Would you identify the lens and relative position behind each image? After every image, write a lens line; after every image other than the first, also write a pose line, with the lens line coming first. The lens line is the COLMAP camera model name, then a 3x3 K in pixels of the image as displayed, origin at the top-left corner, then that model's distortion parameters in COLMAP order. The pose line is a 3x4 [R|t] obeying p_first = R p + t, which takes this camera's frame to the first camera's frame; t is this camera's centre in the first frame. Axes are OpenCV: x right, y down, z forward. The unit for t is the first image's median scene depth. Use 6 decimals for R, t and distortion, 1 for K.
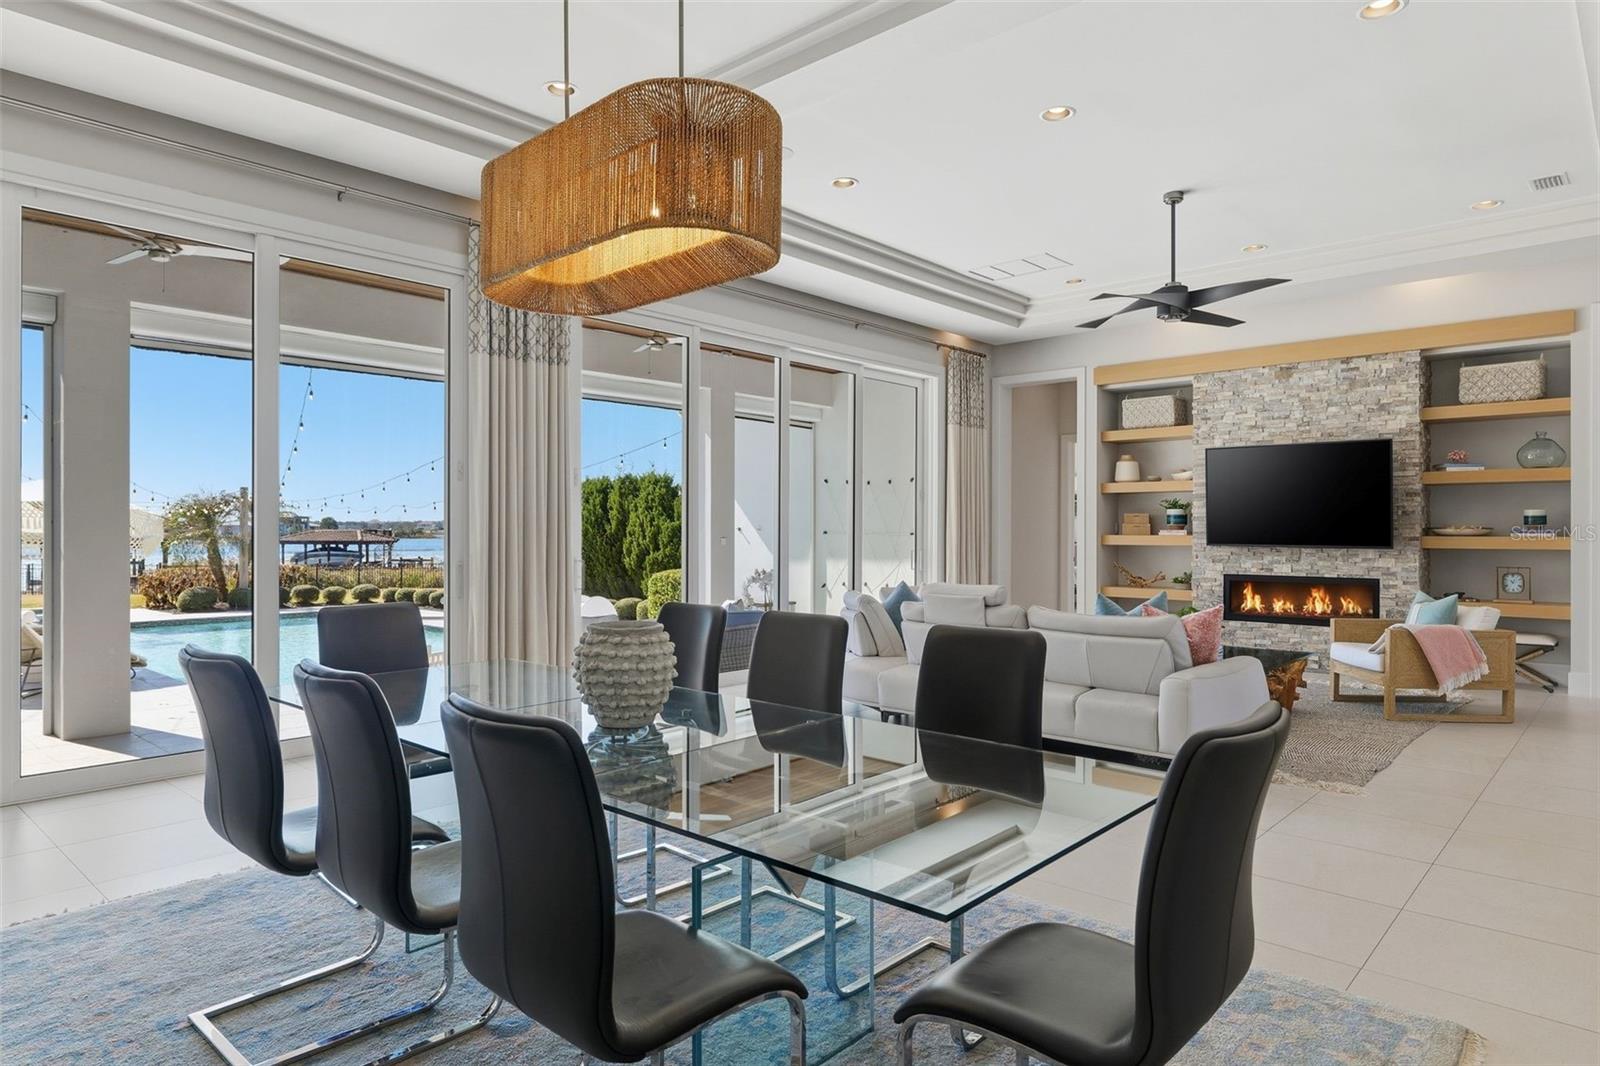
lens RADIAL K [[966.8, 0, 805.1], [0, 966.8, 539.5], [0, 0, 1]] dist [-0.000400, -0.001640]
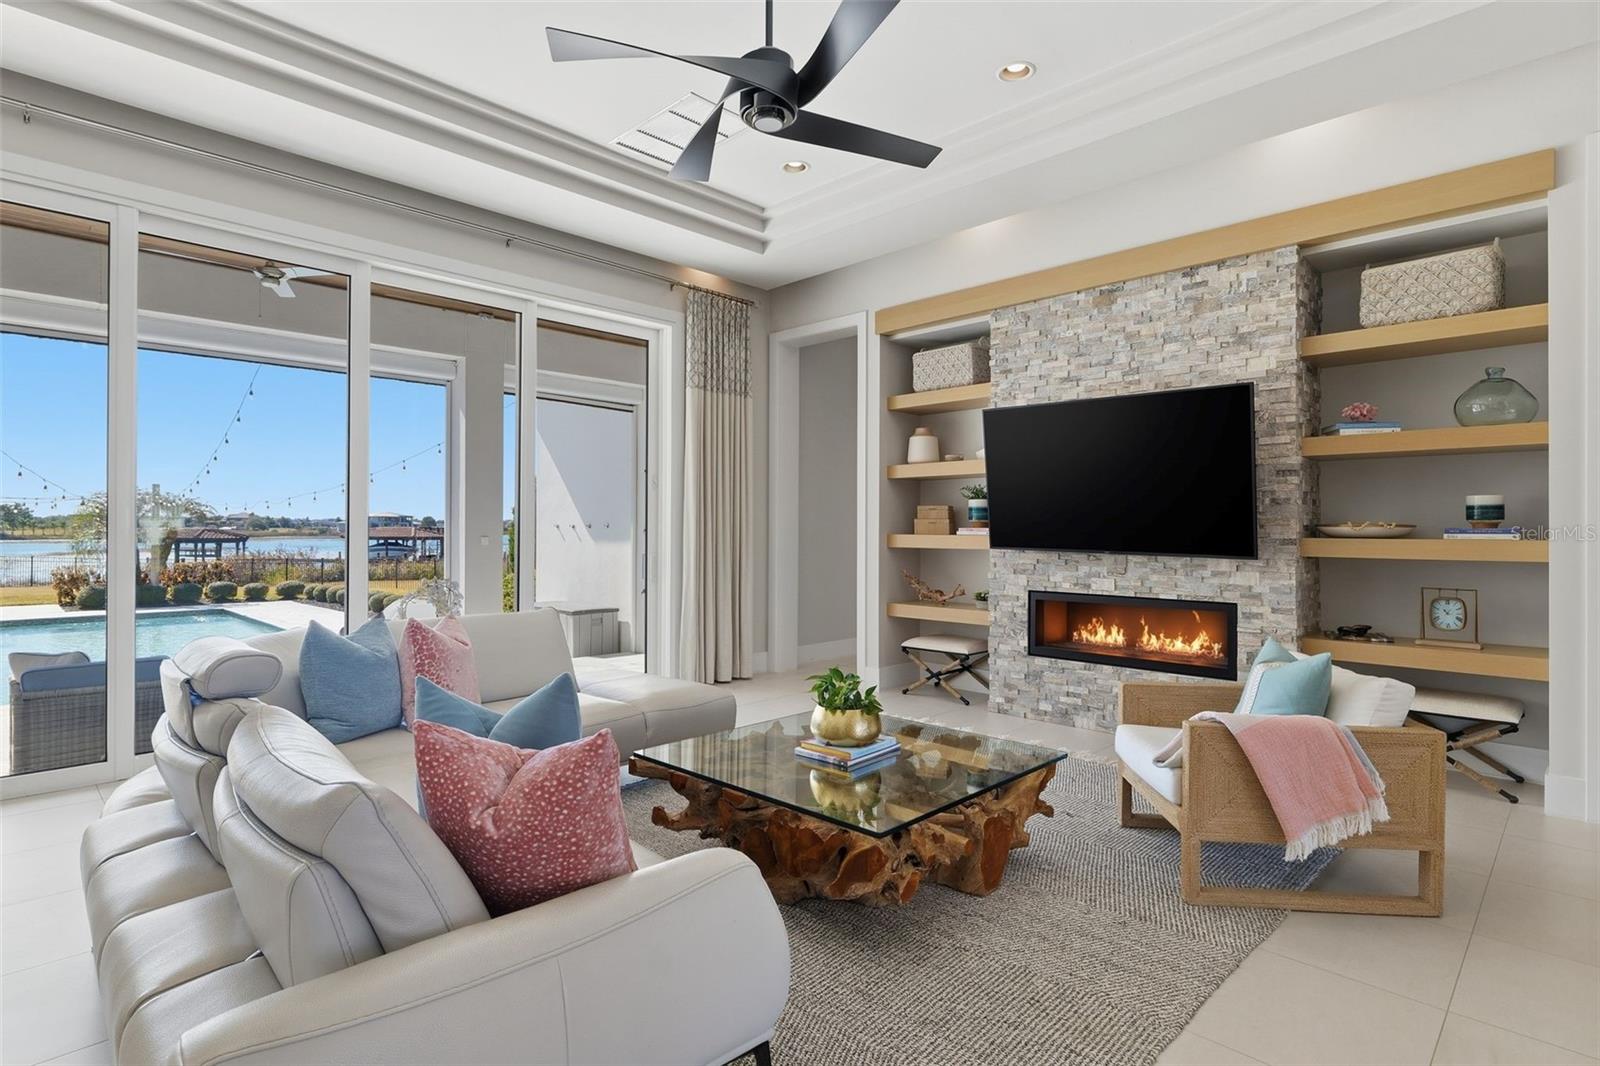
lens RADIAL K [[834.5, 0, 800.0], [0, 834.5, 533.0], [0, 0, 1]] dist [0.000494, 0.000064]
pose [[0.999269, 0.001907, -0.038170, 0.314500], [-0.002057, 0.999990, -0.003891, -0.003675], [0.038162, 0.003967, 0.999264, 0.418104]]
